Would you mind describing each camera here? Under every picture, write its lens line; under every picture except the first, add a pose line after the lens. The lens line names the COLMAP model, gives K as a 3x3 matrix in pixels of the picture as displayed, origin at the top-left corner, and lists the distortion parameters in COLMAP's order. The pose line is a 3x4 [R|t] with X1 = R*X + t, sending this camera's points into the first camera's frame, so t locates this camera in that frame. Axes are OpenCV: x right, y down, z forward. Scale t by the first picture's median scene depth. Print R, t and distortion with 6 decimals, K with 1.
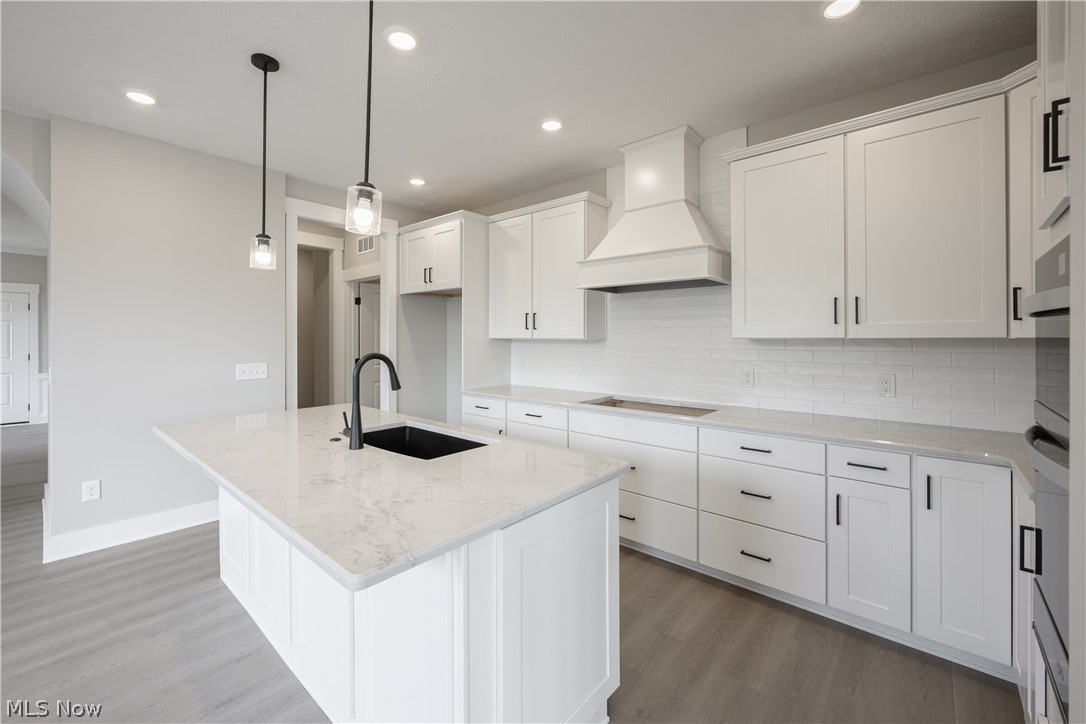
lens RADIAL K [[445.1, 0, 537.8], [0, 445.1, 340.7], [0, 0, 1]] dist [0.001515, -0.000214]
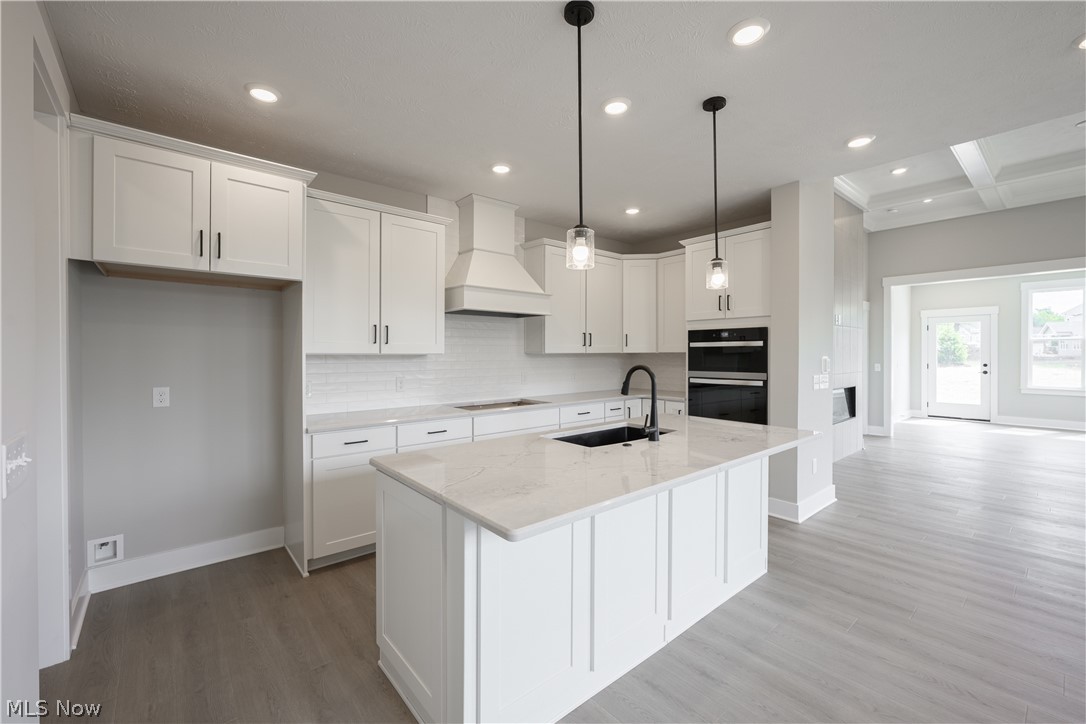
lens RADIAL K [[445.1, 0, 537.3], [0, 445.1, 357.7], [0, 0, 1]] dist [0.001515, -0.000214]
pose [[0.143400, -0.012731, 0.989583, -1.001378], [0.008113, 0.999899, 0.011688, -0.007213], [-0.989632, 0.006353, 0.143489, 0.672198]]
